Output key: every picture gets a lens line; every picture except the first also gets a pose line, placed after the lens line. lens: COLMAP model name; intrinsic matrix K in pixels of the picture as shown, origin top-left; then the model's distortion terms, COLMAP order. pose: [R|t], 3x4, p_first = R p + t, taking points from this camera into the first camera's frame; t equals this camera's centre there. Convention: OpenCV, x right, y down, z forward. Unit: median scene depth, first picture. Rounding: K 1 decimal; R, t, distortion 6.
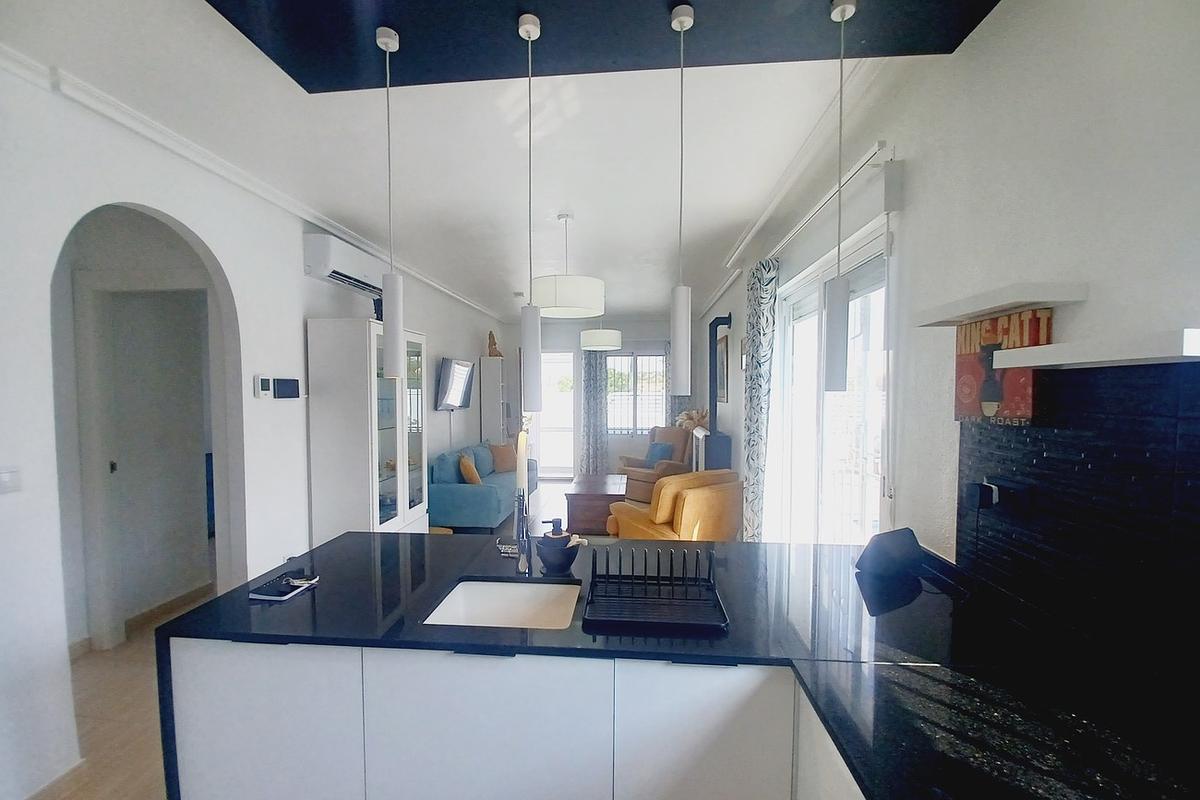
lens RADIAL K [[476.0, 0, 589.0], [0, 476.0, 404.2], [0, 0, 1]] dist [0.009890, -0.005032]
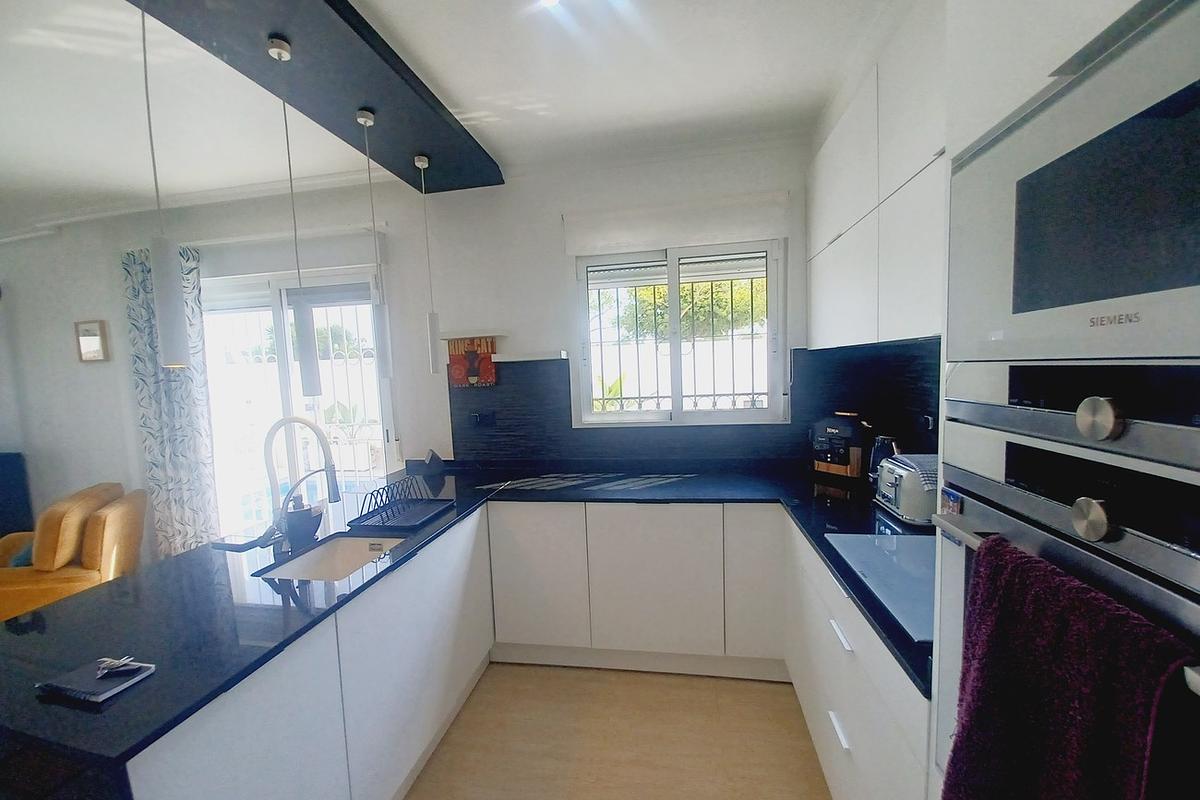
lens RADIAL K [[473.6, 0, 596.4], [0, 473.6, 412.8], [0, 0, 1]] dist [0.010530, -0.012555]
pose [[0.084114, -0.094355, 0.991979, -0.548154], [0.067060, 0.993786, 0.088841, 0.001793], [-0.994197, 0.059049, 0.089919, 0.098996]]
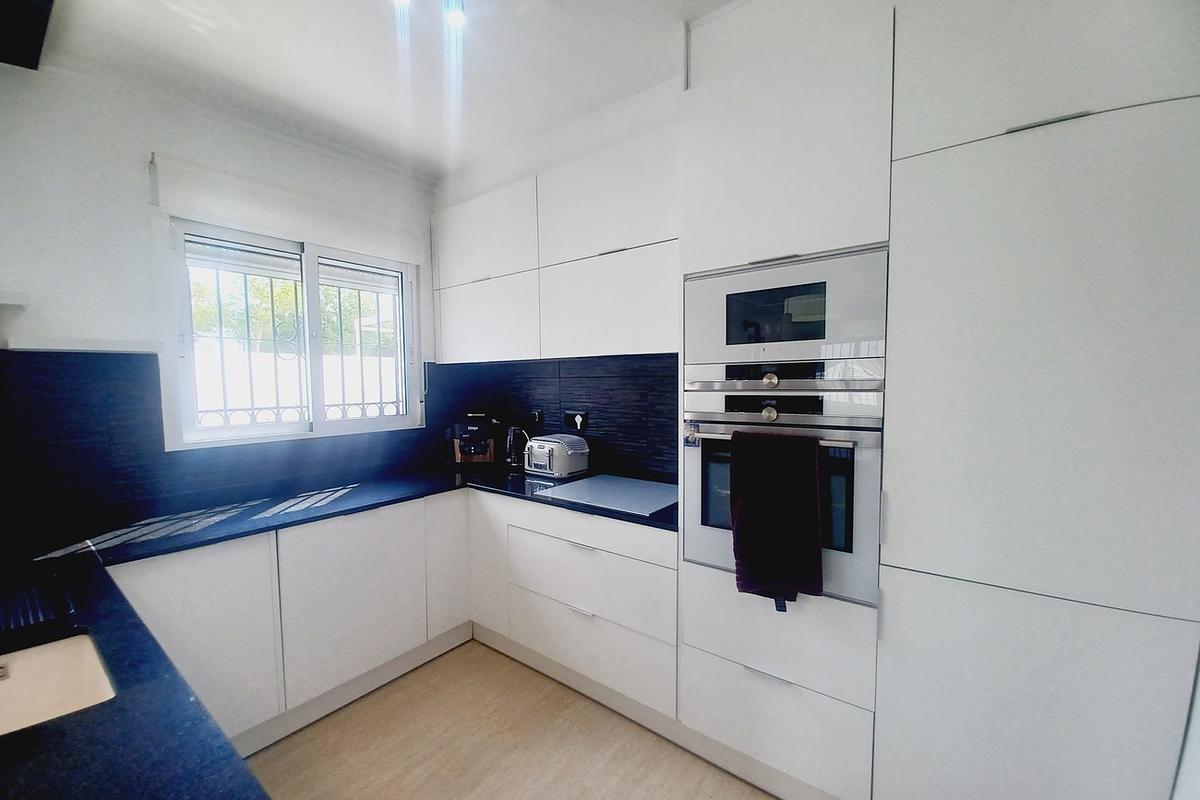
lens RADIAL K [[473.6, 0, 596.4], [0, 473.6, 412.8], [0, 0, 1]] dist [0.010530, -0.012555]
pose [[-0.844314, -0.025547, 0.535239, -0.489976], [0.023833, 0.996084, 0.085138, 0.015846], [-0.535318, 0.084639, -0.840399, 0.454840]]
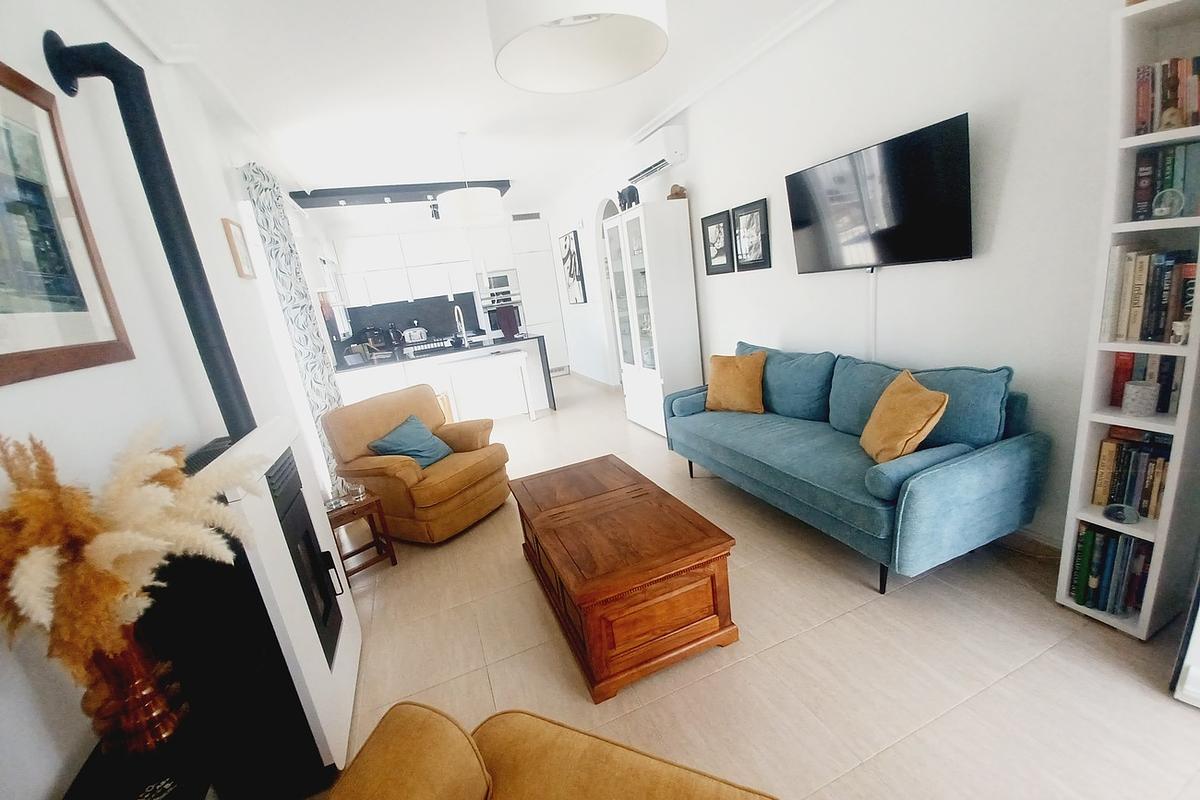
lens RADIAL K [[473.6, 0, 596.4], [0, 473.6, 412.8], [0, 0, 1]] dist [0.010530, -0.012555]
pose [[-0.882363, 0.233584, -0.408503, 0.297773], [0.125913, 0.953645, 0.273327, 0.000143], [0.453412, 0.189738, -0.870872, 2.327539]]
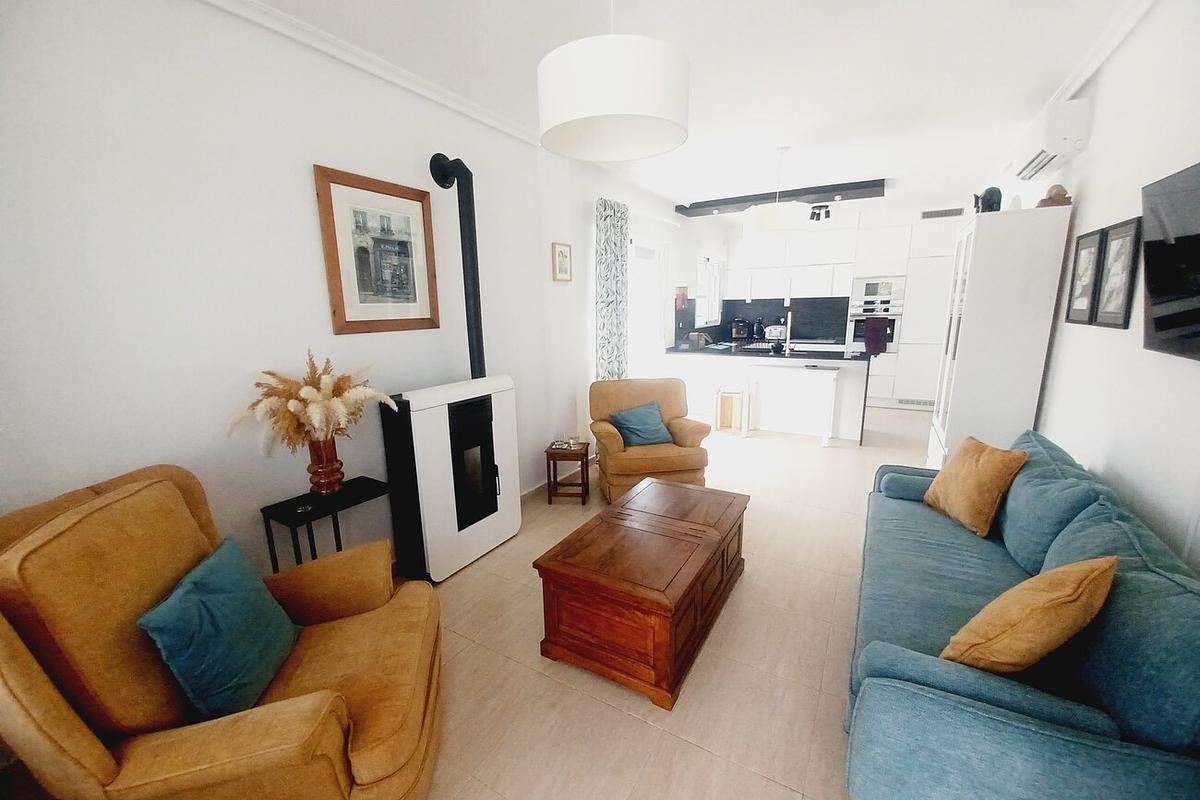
lens RADIAL K [[473.6, 0, 596.4], [0, 473.6, 412.8], [0, 0, 1]] dist [0.010530, -0.012555]
pose [[-0.906953, -0.074464, 0.414597, -0.164187], [0.026377, 0.972280, 0.232328, -0.026174], [-0.420405, 0.221646, -0.879848, 2.403872]]
